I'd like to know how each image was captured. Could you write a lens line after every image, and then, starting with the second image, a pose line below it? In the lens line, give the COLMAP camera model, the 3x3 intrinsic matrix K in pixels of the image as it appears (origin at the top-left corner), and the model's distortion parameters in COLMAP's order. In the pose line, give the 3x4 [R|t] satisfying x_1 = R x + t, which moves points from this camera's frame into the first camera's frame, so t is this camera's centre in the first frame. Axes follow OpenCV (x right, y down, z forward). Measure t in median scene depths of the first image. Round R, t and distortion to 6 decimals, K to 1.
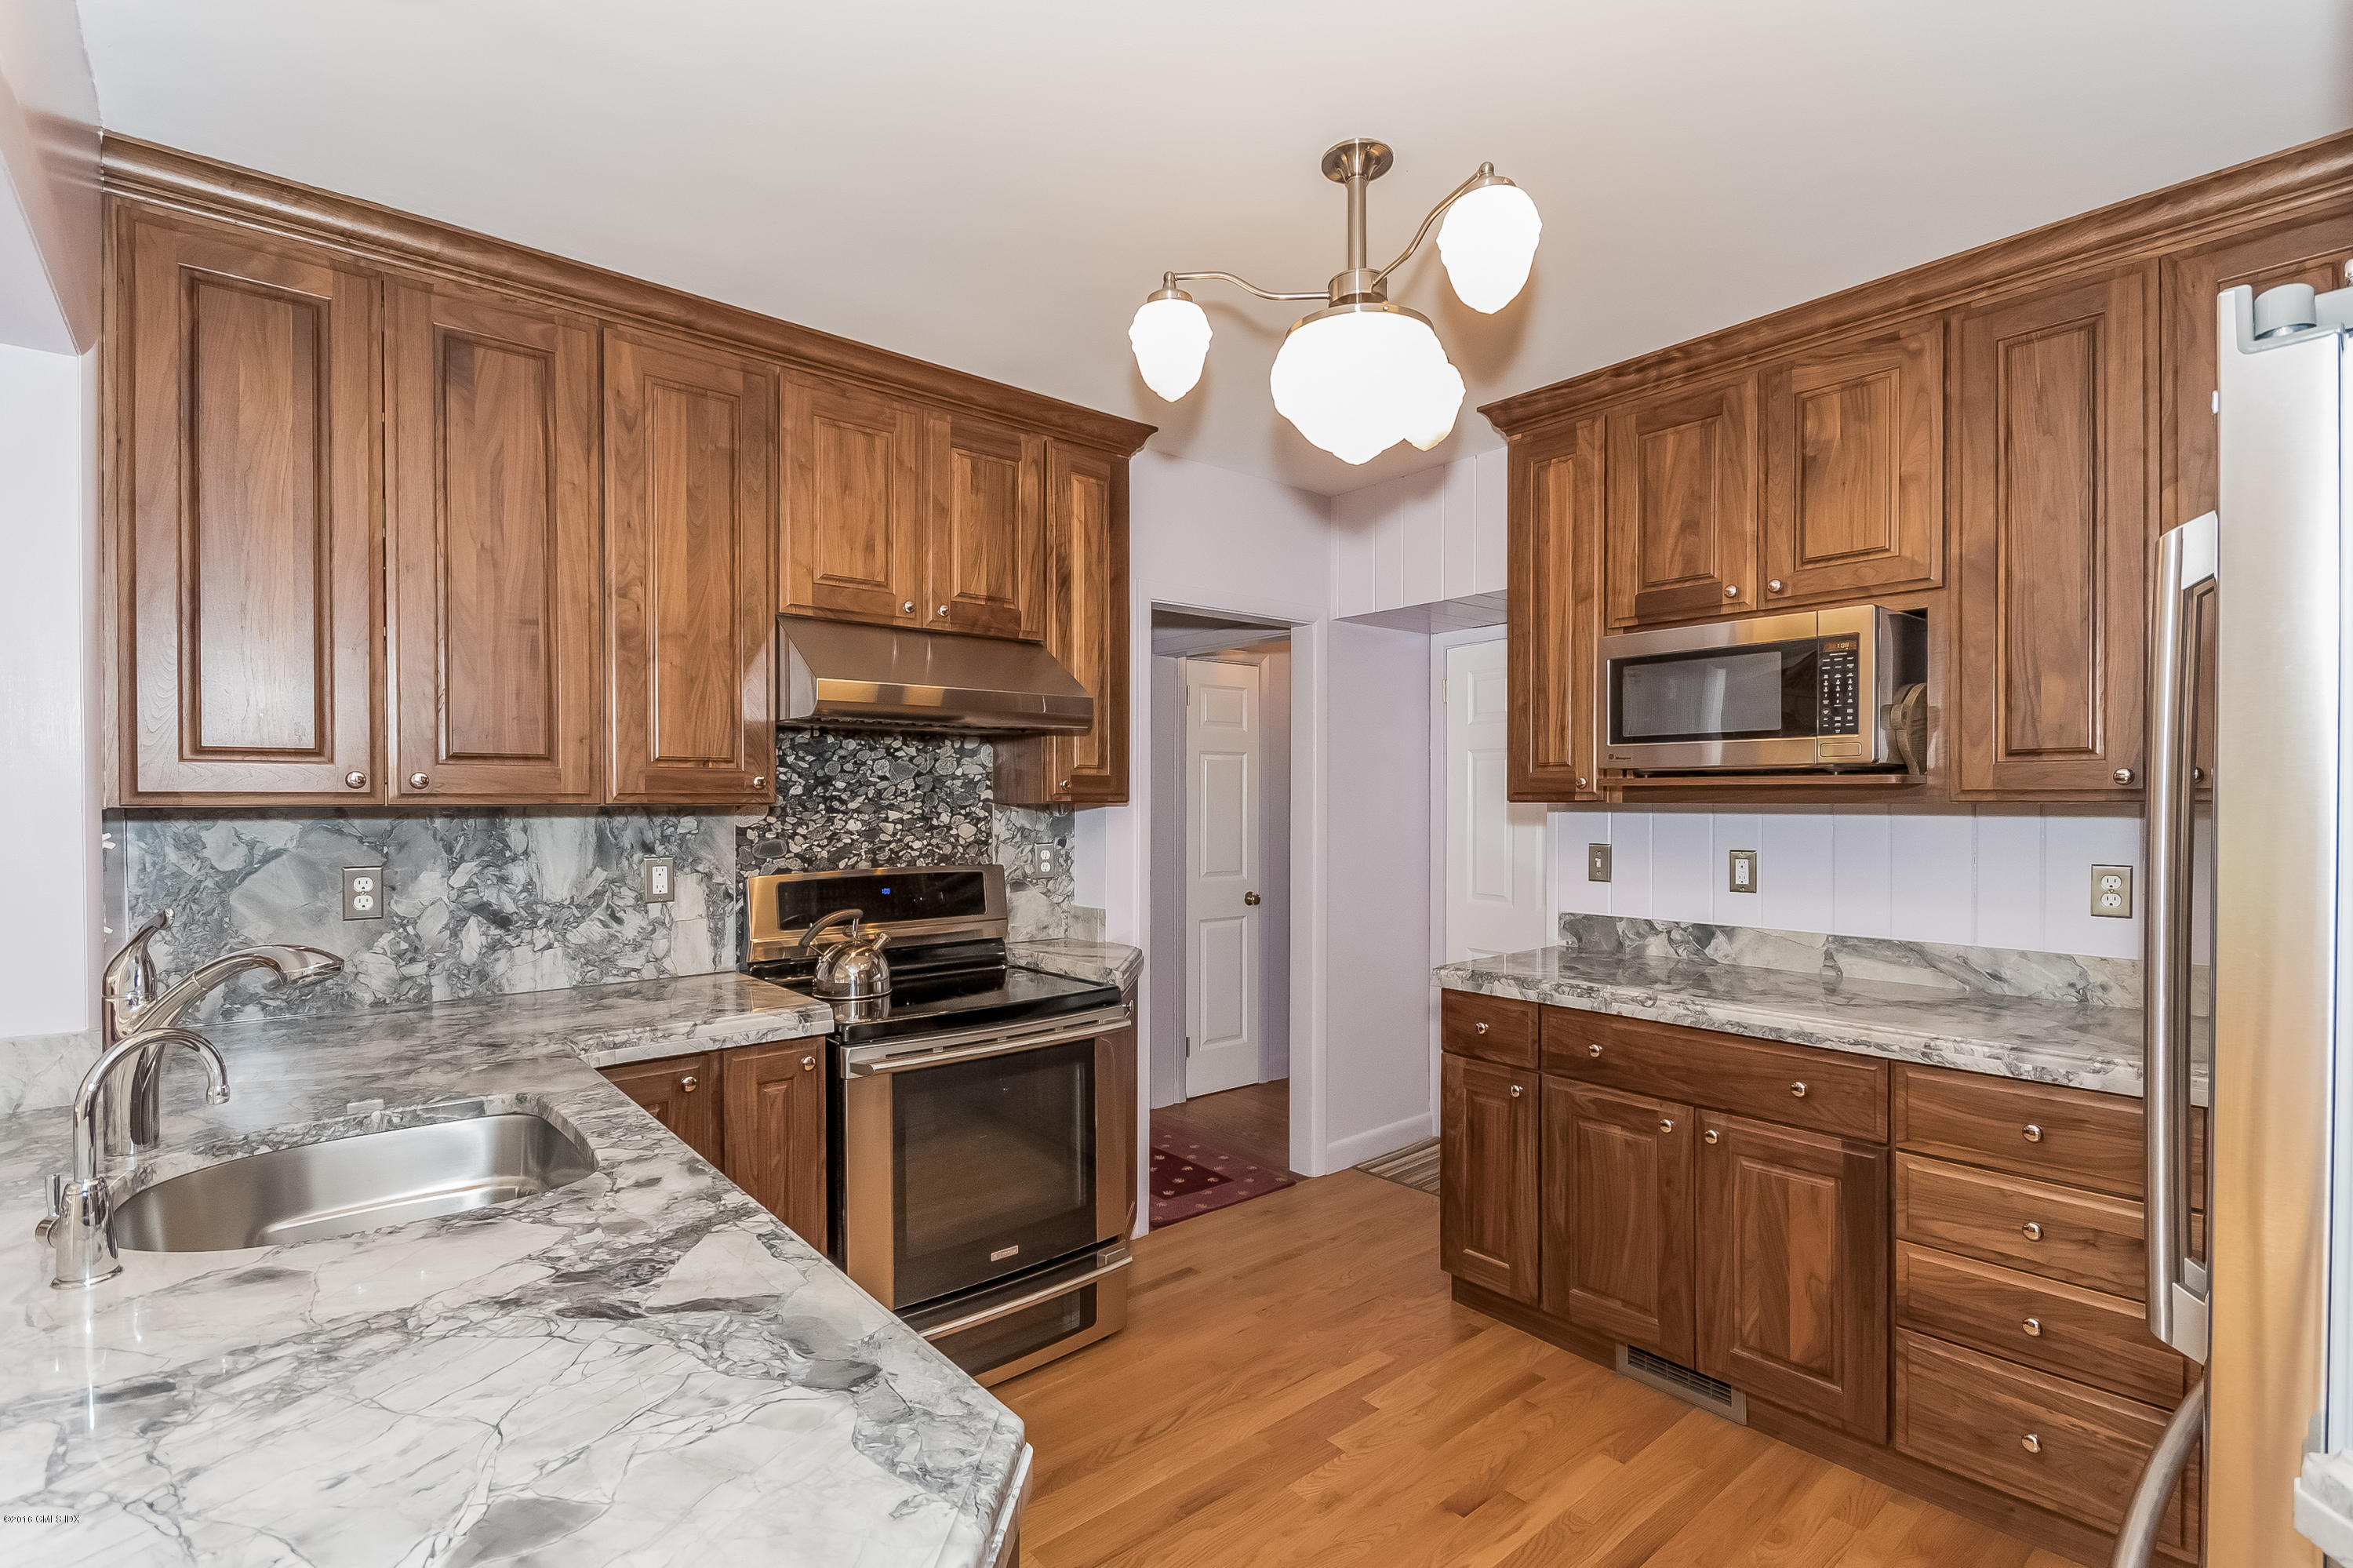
lens RADIAL K [[1097.6, 0, 1172.9], [0, 1097.6, 805.9], [0, 0, 1]] dist [0.002107, -0.002480]
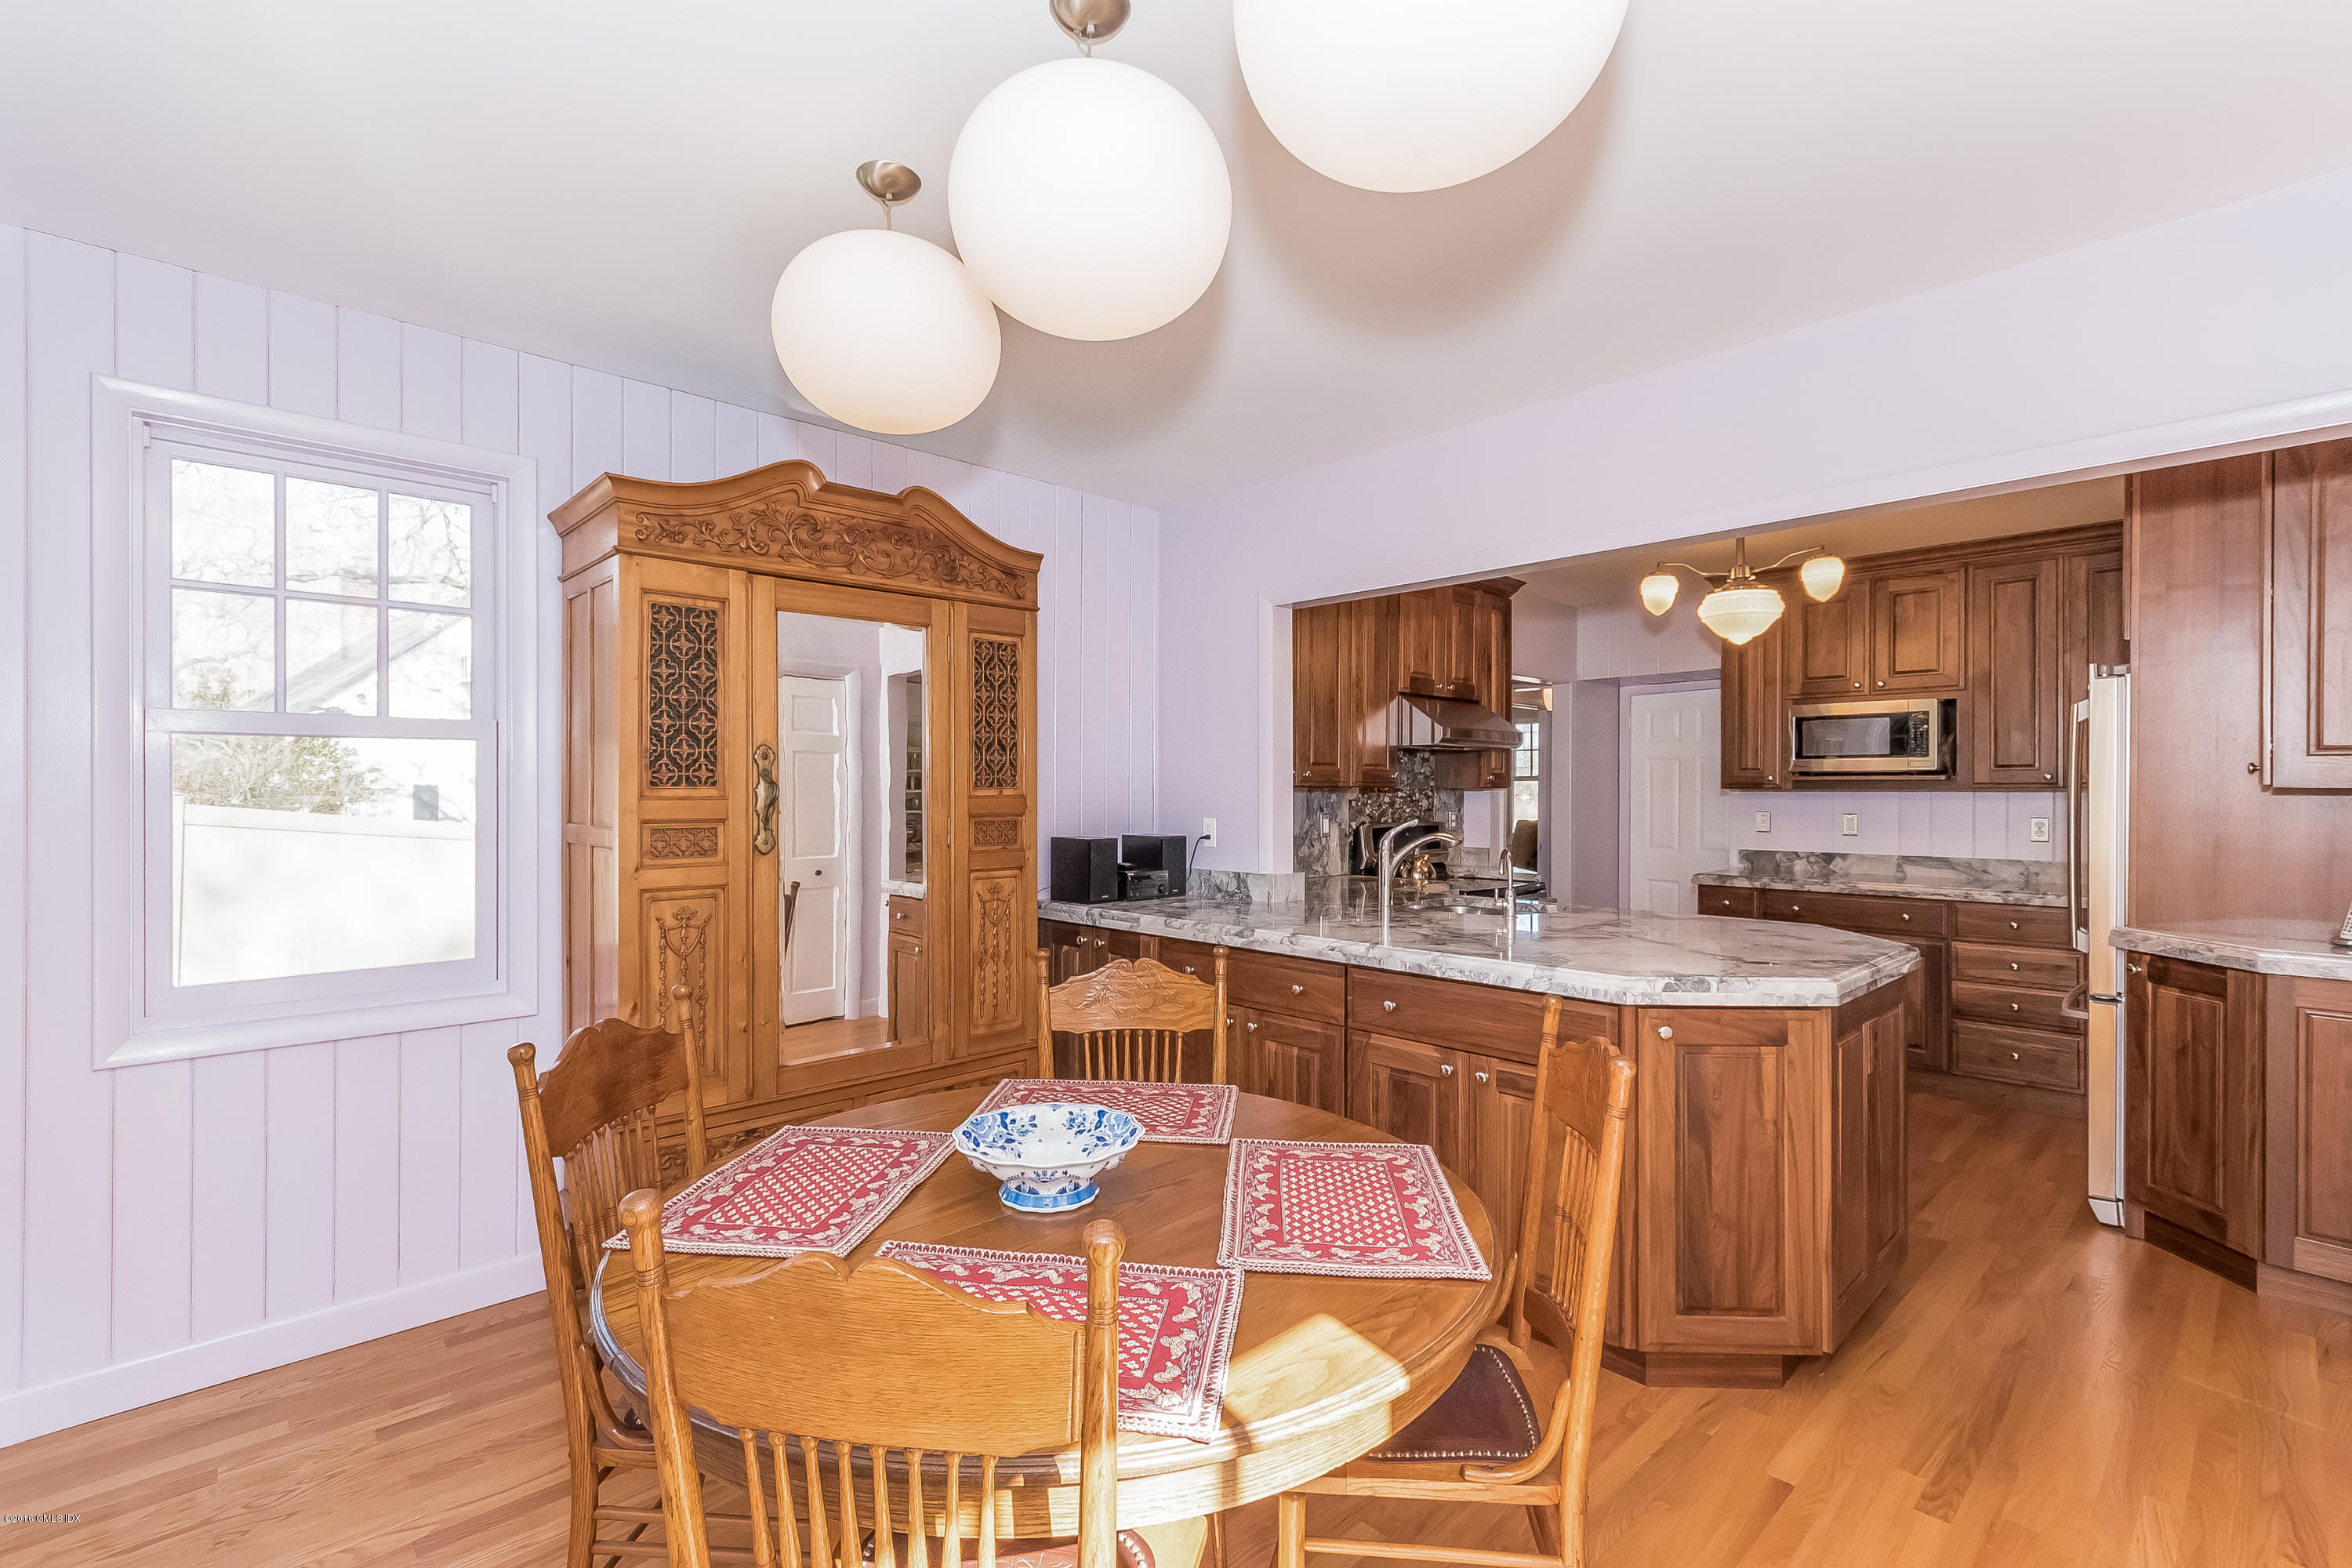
lens RADIAL K [[1044.6, 0, 1180.4], [0, 1044.6, 784.0], [0, 0, 1]] dist [0.004555, -0.000042]
pose [[0.998718, 0.004003, 0.050466, -0.856091], [-0.003312, 0.999900, -0.013773, 0.020121], [-0.050516, 0.013588, 0.998631, -0.888986]]
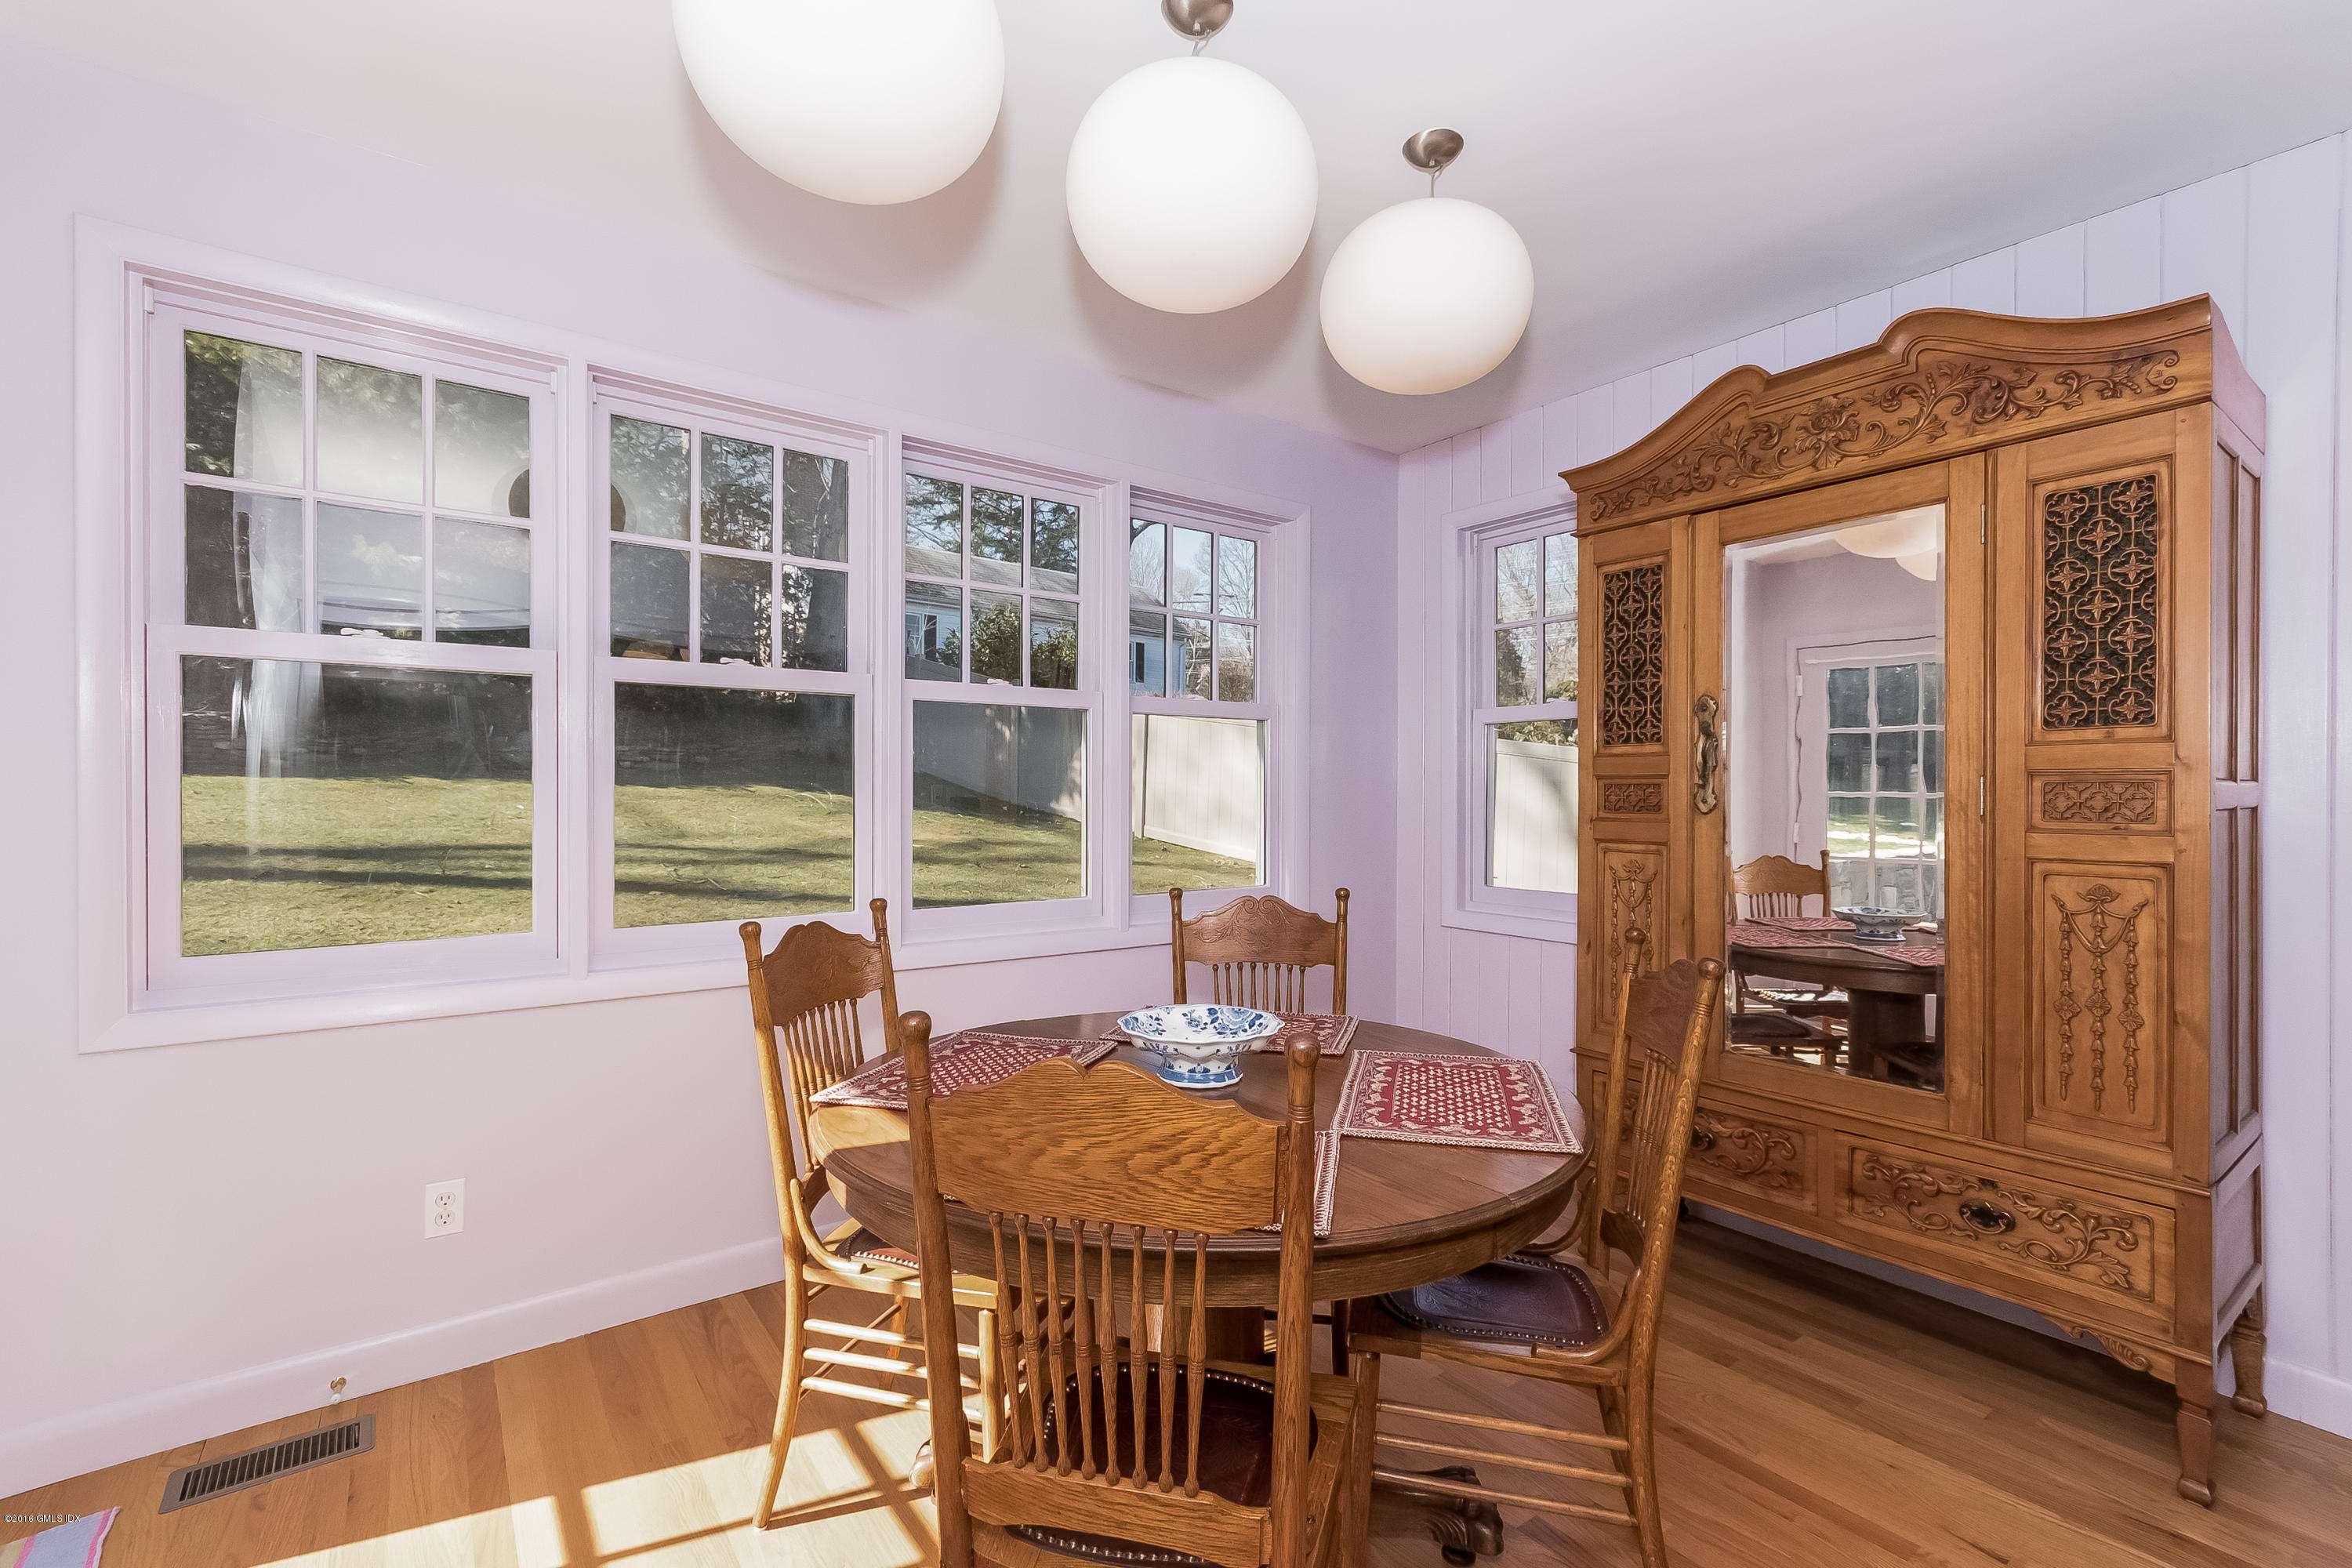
lens RADIAL K [[1044.6, 0, 1151.5], [0, 1044.6, 788.8], [0, 0, 1]] dist [0.004555, -0.000042]
pose [[-0.085302, -0.000455, -0.996355, -0.218472], [-0.011692, 0.999931, 0.000544, 0.059330], [0.996287, 0.011696, -0.085301, -0.258064]]
